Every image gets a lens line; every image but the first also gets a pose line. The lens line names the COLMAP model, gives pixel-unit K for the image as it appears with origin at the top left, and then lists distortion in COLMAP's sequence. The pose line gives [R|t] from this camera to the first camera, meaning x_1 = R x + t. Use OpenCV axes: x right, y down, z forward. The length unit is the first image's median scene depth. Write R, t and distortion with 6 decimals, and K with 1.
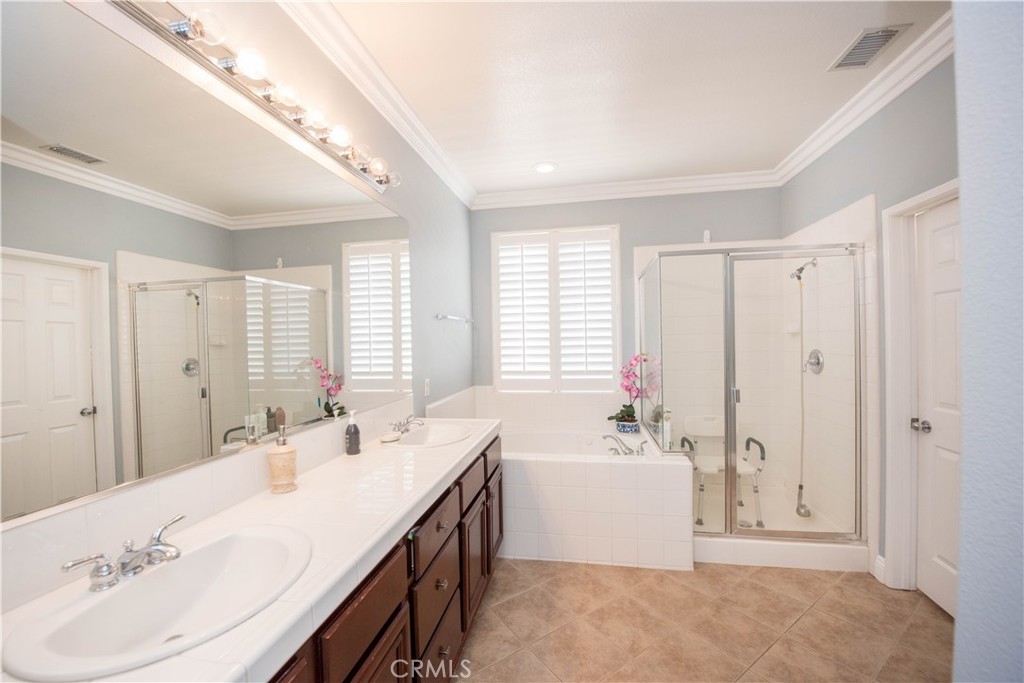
lens RADIAL K [[412.4, 0, 510.5], [0, 412.4, 343.9], [0, 0, 1]] dist [-0.023370, -0.000540]
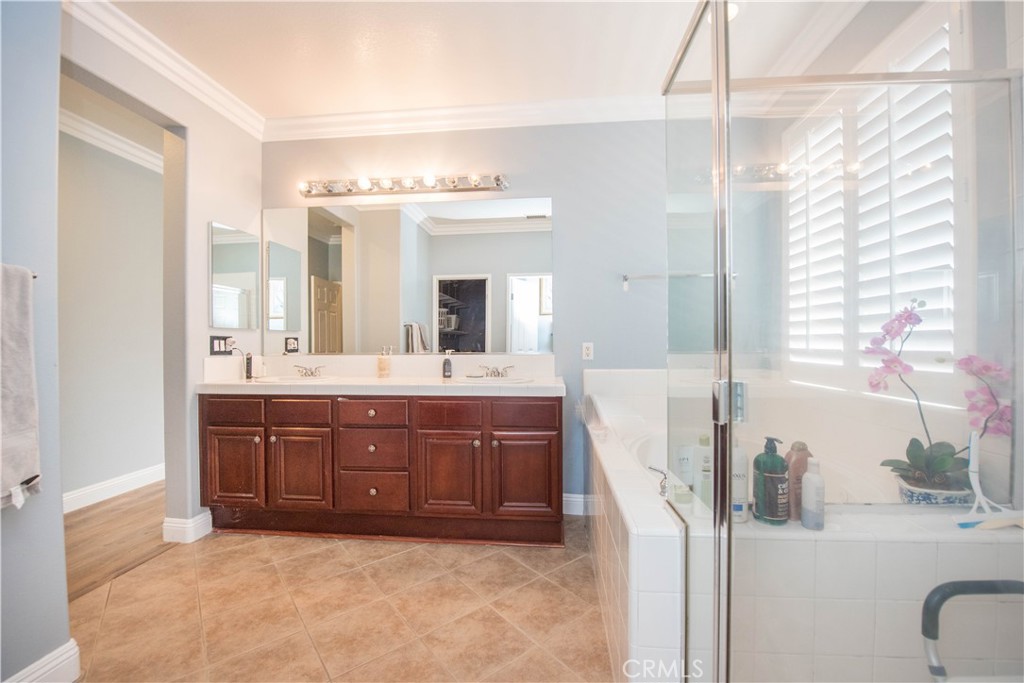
lens RADIAL K [[412.4, 0, 510.5], [0, 412.4, 343.9], [0, 0, 1]] dist [-0.023370, -0.000540]
pose [[0.077504, 0.021770, -0.996754, 0.996388], [-0.007999, 0.999743, 0.021213, 0.084689], [0.996960, 0.006329, 0.077659, 0.933785]]
